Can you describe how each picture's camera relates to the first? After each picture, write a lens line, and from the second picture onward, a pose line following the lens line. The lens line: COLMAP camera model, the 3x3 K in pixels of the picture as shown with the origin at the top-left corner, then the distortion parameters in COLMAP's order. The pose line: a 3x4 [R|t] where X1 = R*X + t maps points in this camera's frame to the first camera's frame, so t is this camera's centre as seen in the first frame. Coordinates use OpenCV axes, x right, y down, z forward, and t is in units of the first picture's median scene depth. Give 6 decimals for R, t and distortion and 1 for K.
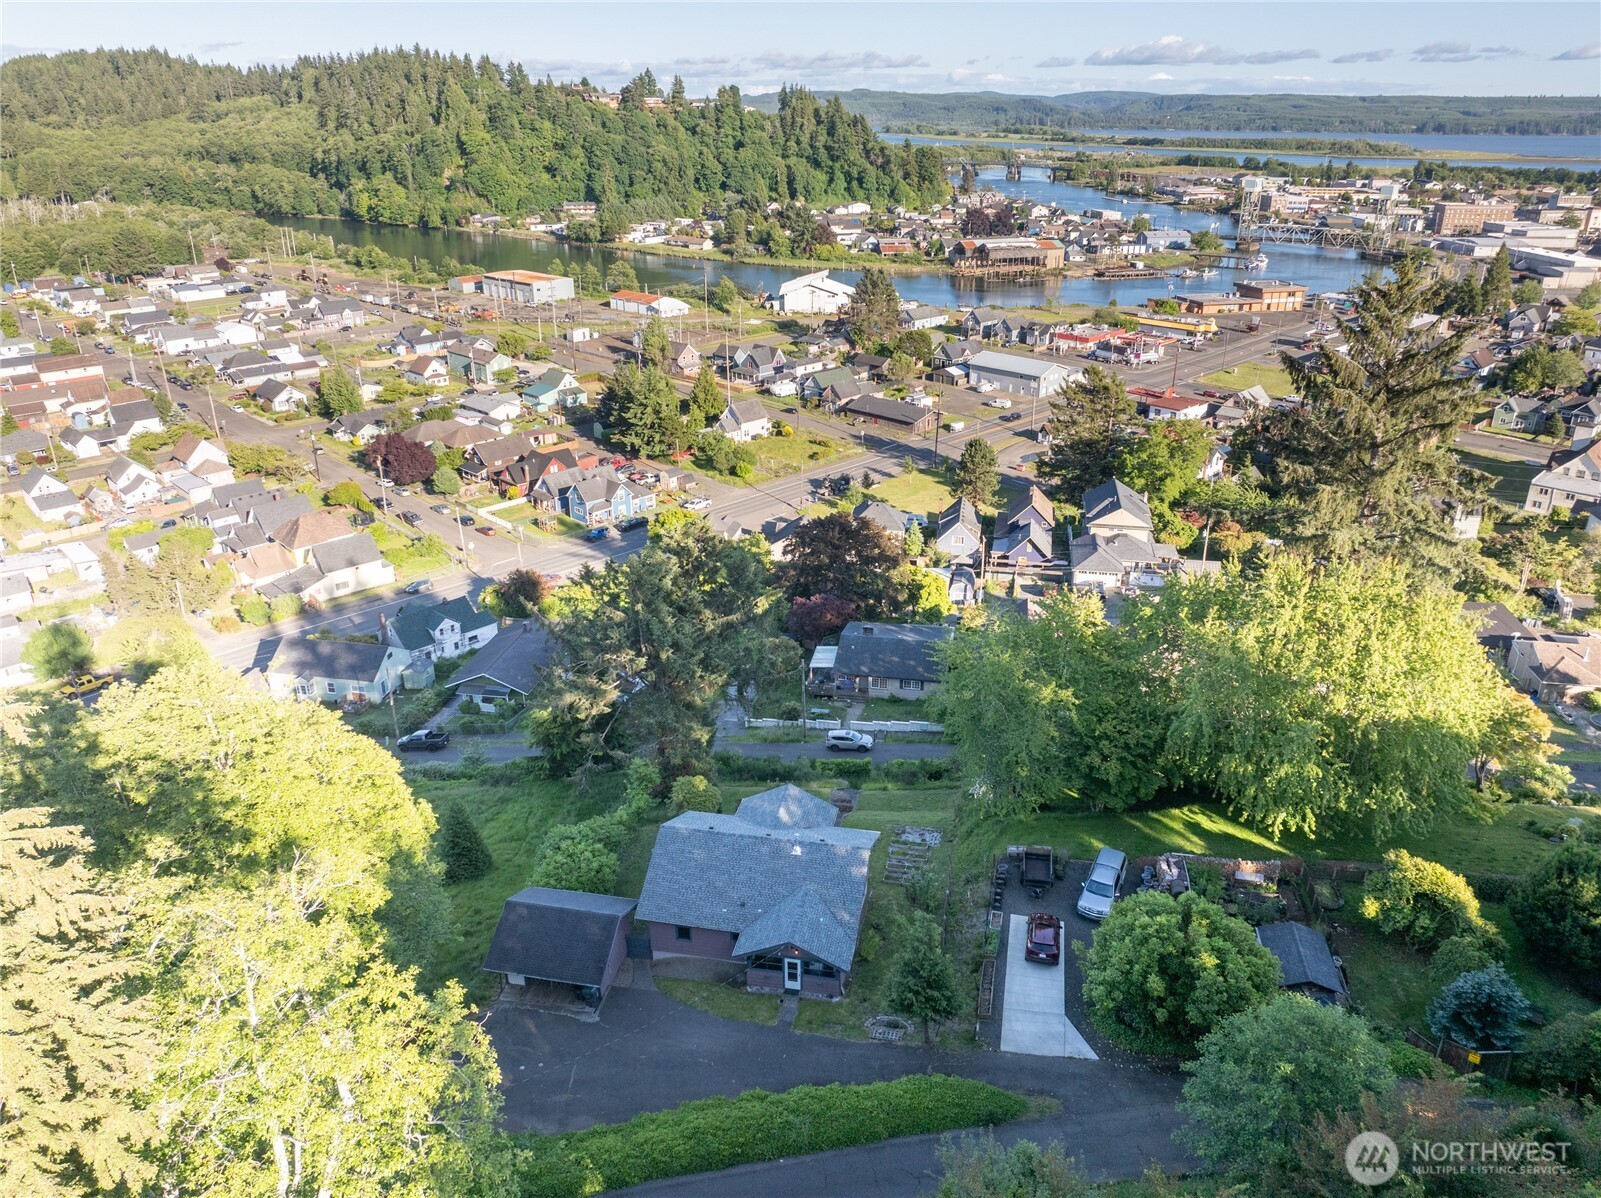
lens RADIAL K [[1132.4, 0, 812.1], [0, 1132.4, 590.3], [0, 0, 1]] dist [-0.048126, 0.020692]
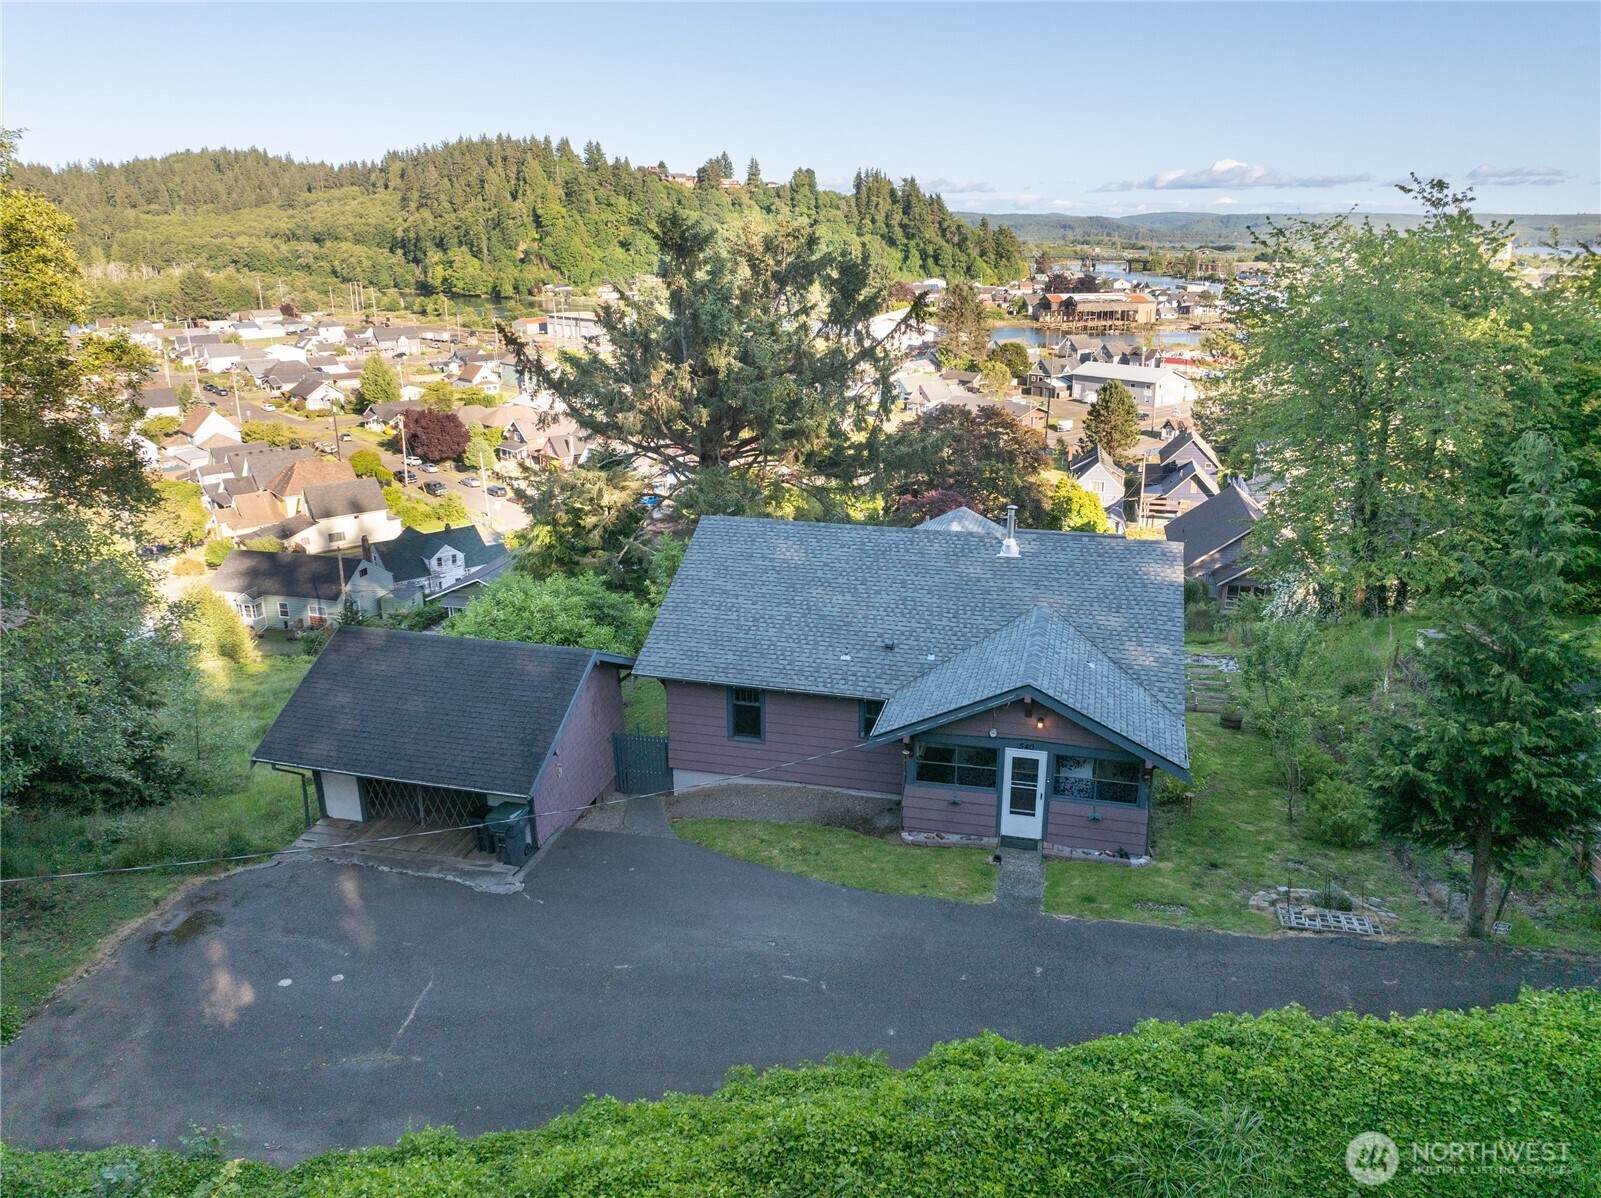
lens RADIAL K [[1132.4, 0, 808.2], [0, 1132.4, 585.9], [0, 0, 1]] dist [-0.048126, 0.020692]
pose [[0.998073, 0.015528, -0.060080, -0.017811], [-0.021516, 0.994720, -0.100344, 0.079819], [0.058205, 0.101443, 0.993137, 0.154841]]
